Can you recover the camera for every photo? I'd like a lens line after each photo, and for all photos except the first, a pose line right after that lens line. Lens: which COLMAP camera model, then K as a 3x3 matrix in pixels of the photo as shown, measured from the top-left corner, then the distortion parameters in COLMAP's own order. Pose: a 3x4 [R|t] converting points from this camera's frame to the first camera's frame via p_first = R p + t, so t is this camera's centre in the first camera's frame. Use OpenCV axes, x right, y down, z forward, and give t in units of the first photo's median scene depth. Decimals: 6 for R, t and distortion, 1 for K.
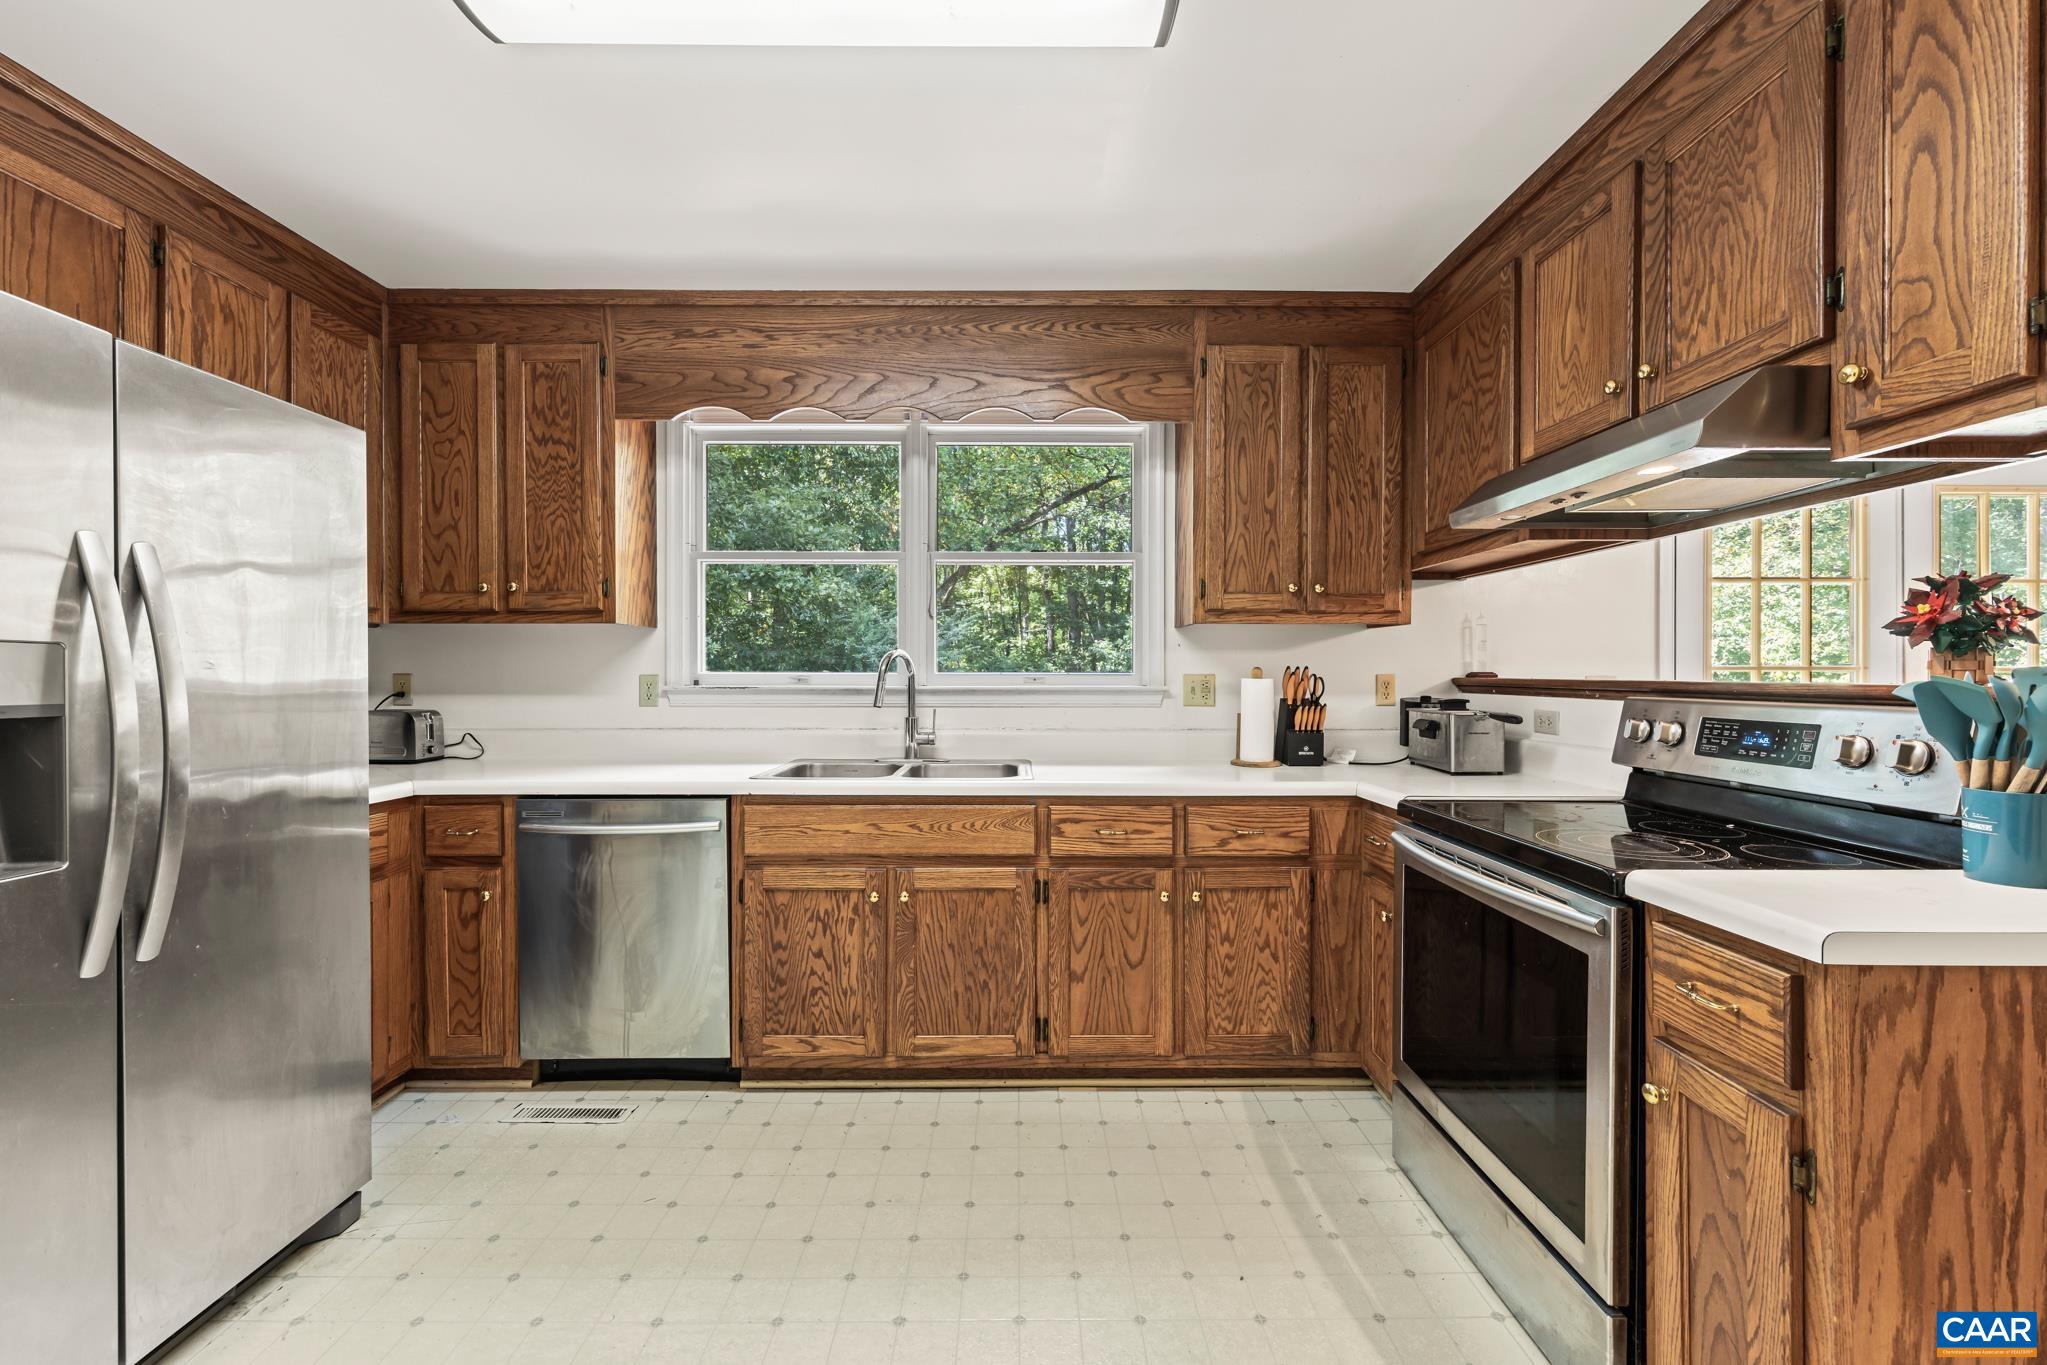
lens RADIAL K [[816.6, 0, 1025.2], [0, 816.6, 680.4], [0, 0, 1]] dist [-0.003720, 0.001433]
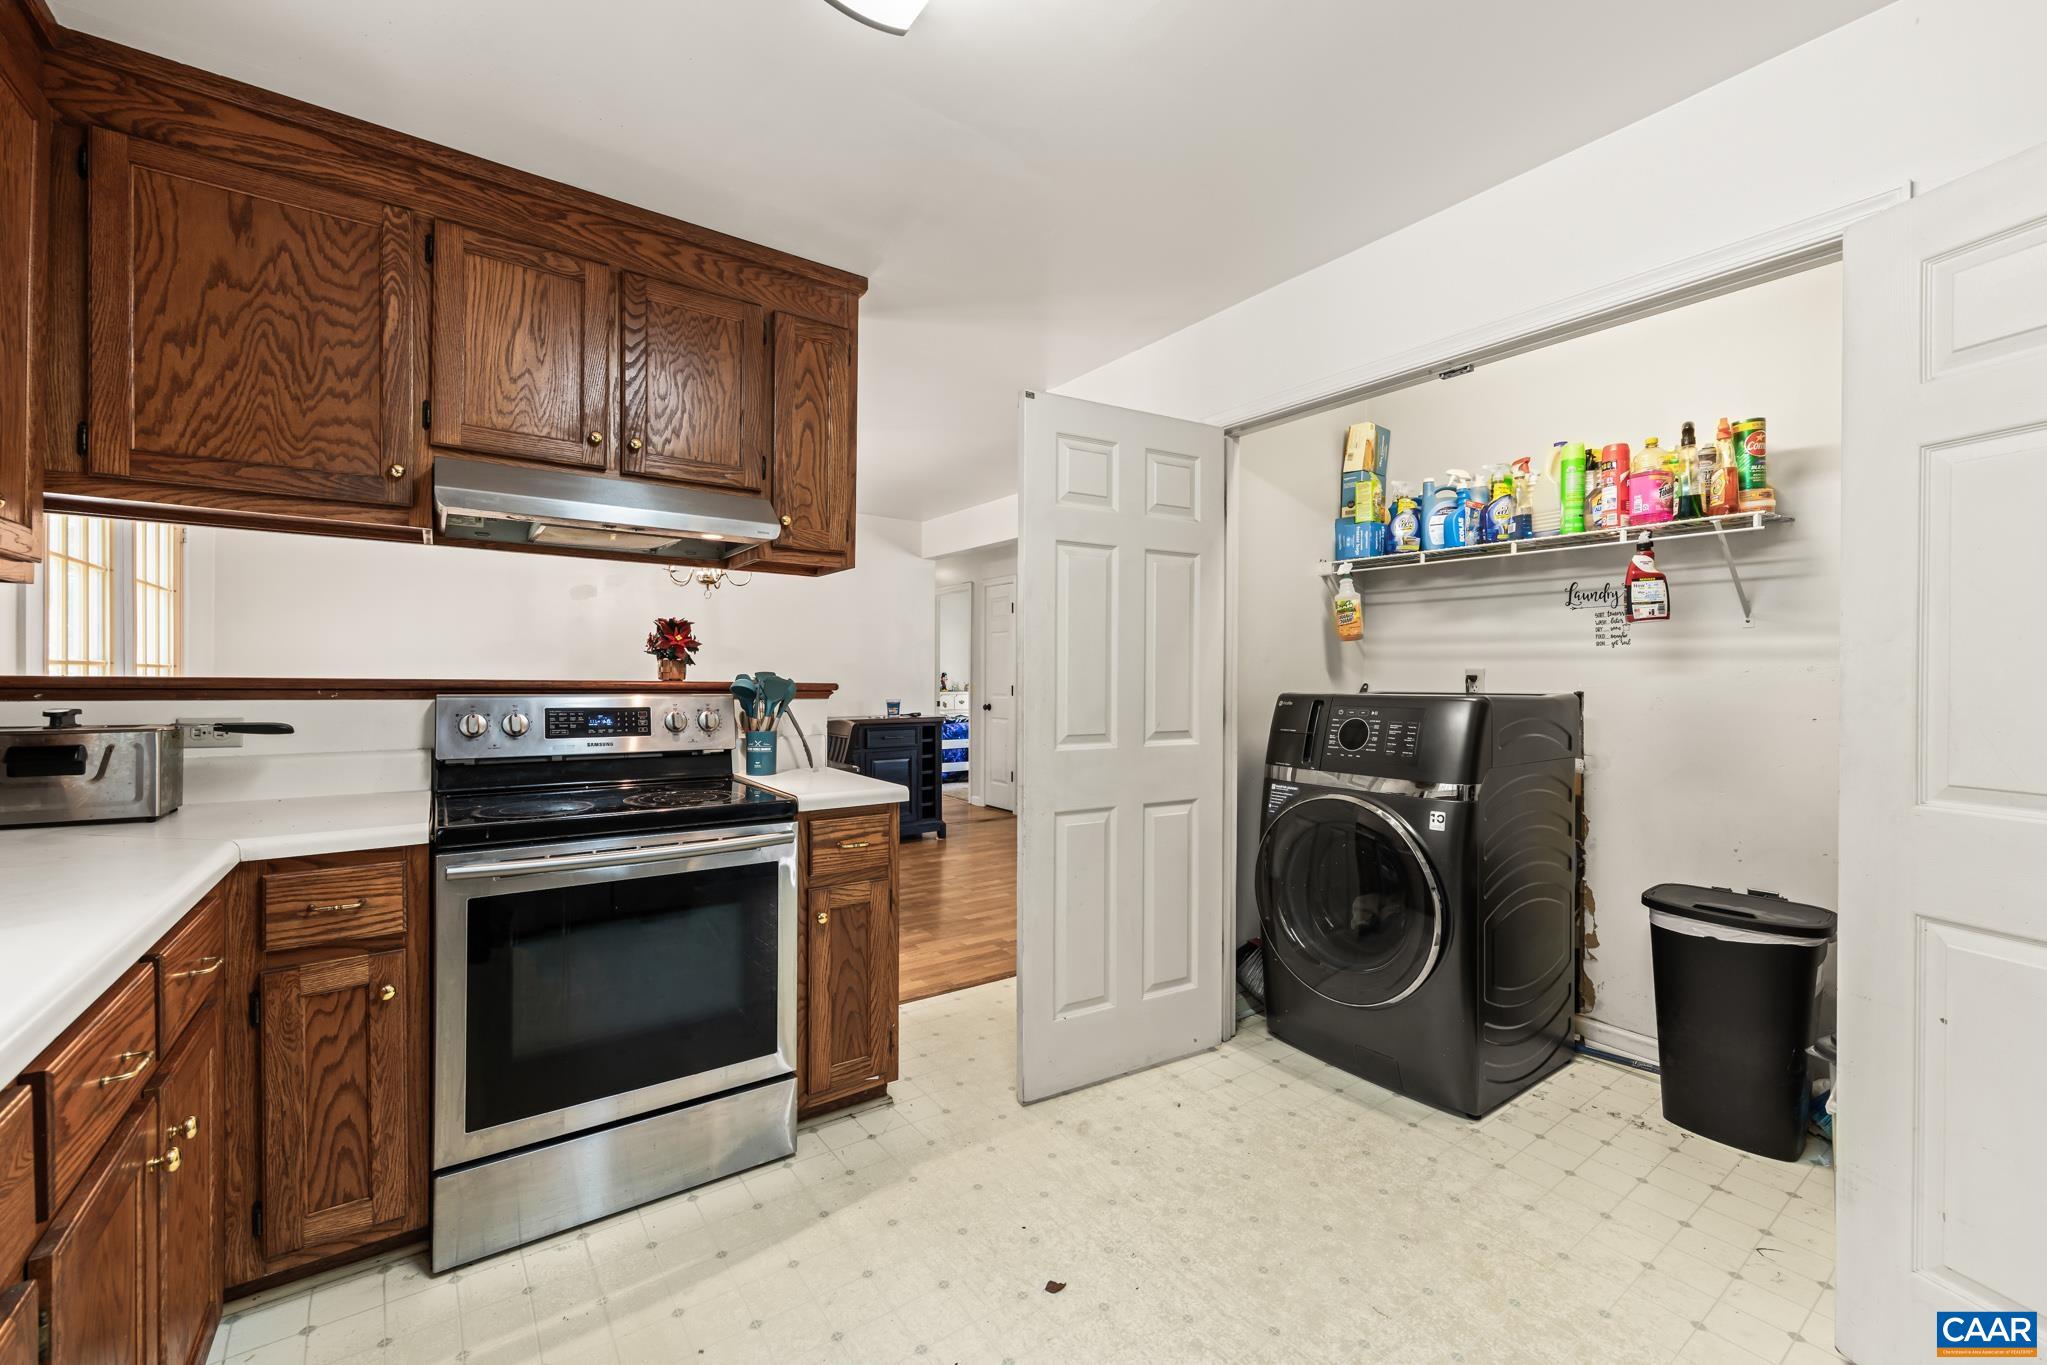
lens RADIAL K [[816.6, 0, 1022.8], [0, 816.6, 679.7], [0, 0, 1]] dist [-0.003720, 0.001433]
pose [[-0.574338, -0.007967, 0.818580, -0.458963], [-0.002910, 0.999966, 0.007690, -0.007753], [-0.818613, 0.002034, -0.574341, 0.846221]]
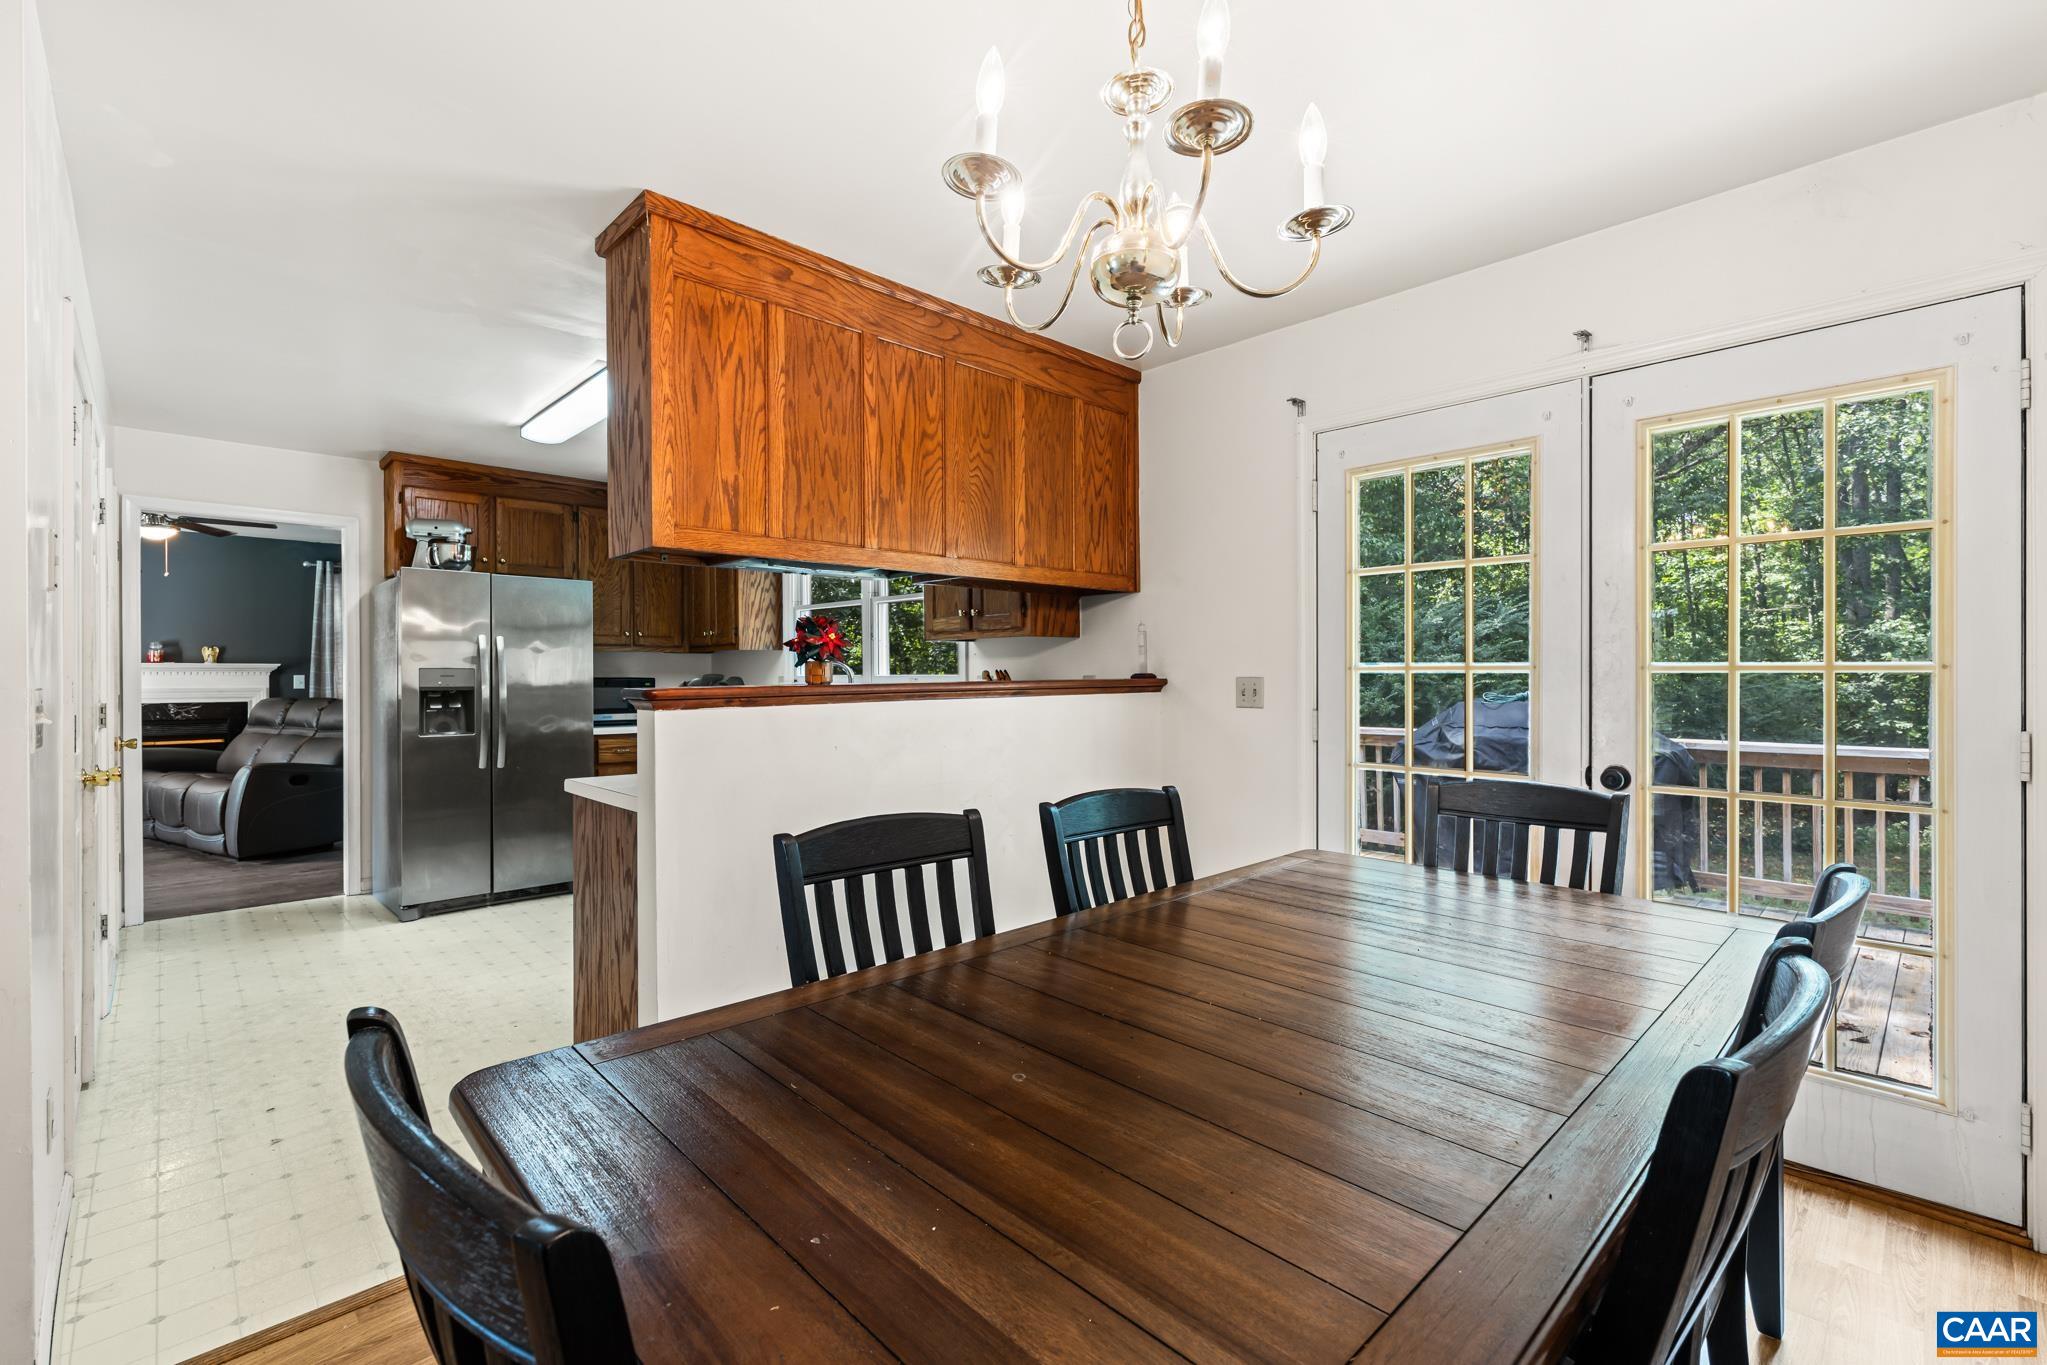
lens RADIAL K [[901.0, 0, 1025.8], [0, 901.0, 681.0], [0, 0, 1]] dist [0.000387, 0.000176]
pose [[0.691614, 0.002738, -0.722262, 1.705642], [0.000039, 0.999993, 0.003828, -0.005569], [0.722267, -0.002676, 0.691609, 0.029882]]
